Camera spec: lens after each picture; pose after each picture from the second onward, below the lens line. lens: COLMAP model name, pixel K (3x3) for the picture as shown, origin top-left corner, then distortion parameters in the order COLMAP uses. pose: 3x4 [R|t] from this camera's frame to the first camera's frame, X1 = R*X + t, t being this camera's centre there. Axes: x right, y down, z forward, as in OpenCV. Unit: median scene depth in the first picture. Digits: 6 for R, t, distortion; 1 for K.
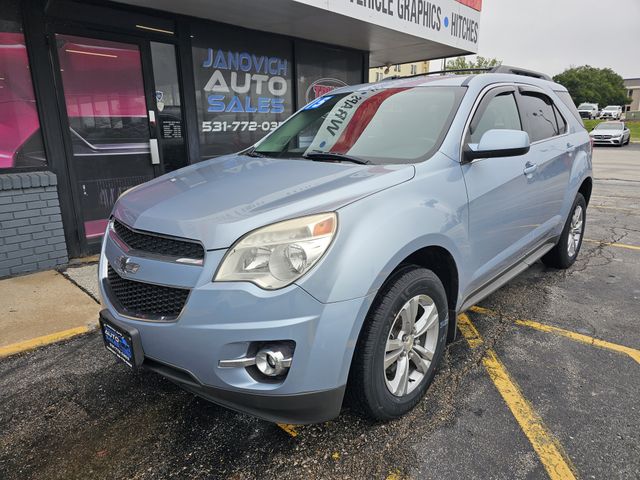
lens RADIAL K [[430.0, 0, 316.1], [0, 430.0, 239.0], [0, 0, 1]] dist [0.053654, -0.047874]
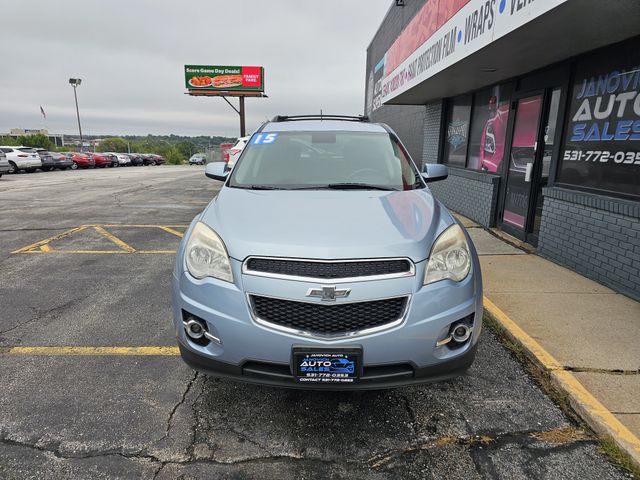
lens RADIAL K [[430.0, 0, 309.1], [0, 430.0, 233.4], [0, 0, 1]] dist [0.053654, -0.047874]
pose [[-0.753849, 0.136621, -0.642687, 0.895177], [-0.168091, 0.905492, 0.389652, -0.387220], [0.635183, 0.401769, -0.659639, 1.351360]]
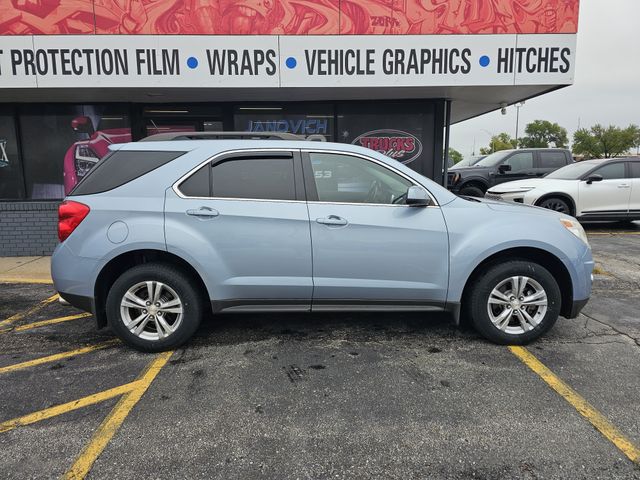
lens RADIAL K [[430.0, 0, 319.8], [0, 430.0, 234.3], [0, 0, 1]] dist [0.053654, -0.047874]
pose [[0.691475, 0.109532, -0.714048, 0.902889], [-0.174155, 0.984561, -0.017621, -0.091212], [0.701094, 0.136539, 0.699875, 0.229651]]
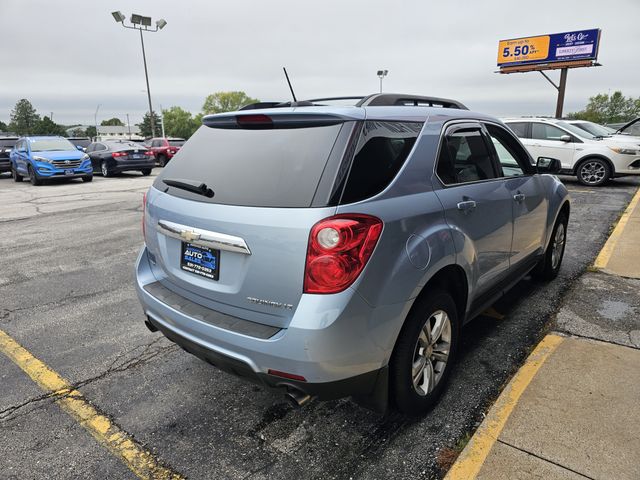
lens RADIAL K [[430.0, 0, 310.2], [0, 430.0, 241.1], [0, 0, 1]] dist [0.053654, -0.047874]
pose [[-0.998889, 0.035166, -0.031380, 0.346166], [0.015340, 0.872127, 0.489039, -0.397216], [0.044565, 0.488014, -0.871697, 1.325461]]
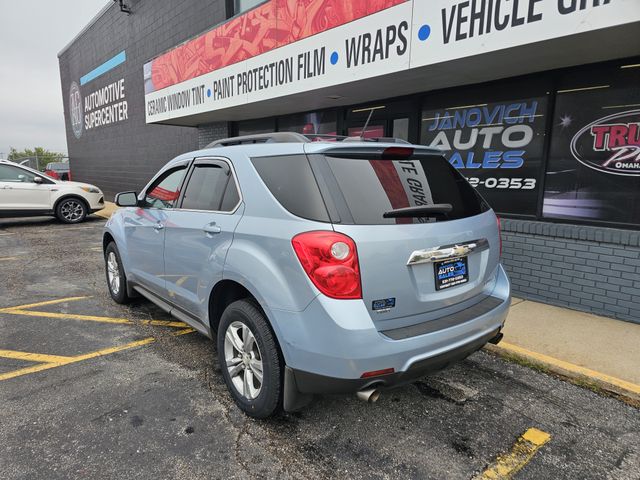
lens RADIAL K [[430.0, 0, 308.2], [0, 430.0, 242.9], [0, 0, 1]] dist [0.053654, -0.047874]
pose [[-0.156706, 0.180012, -0.971102, 0.913239], [-0.247698, 0.944662, 0.215082, -0.271804], [0.956080, 0.274245, -0.103446, 0.857283]]
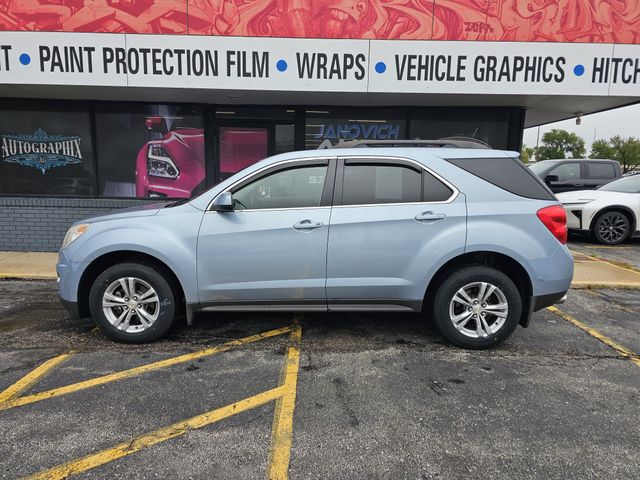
lens RADIAL K [[430.0, 0, 318.0], [0, 430.0, 239.7], [0, 0, 1]] dist [0.053654, -0.047874]
pose [[0.670336, 0.136893, -0.729322, 0.769719], [-0.208033, 0.978092, -0.007621, -0.063945], [0.712300, 0.156832, 0.684129, 0.104276]]
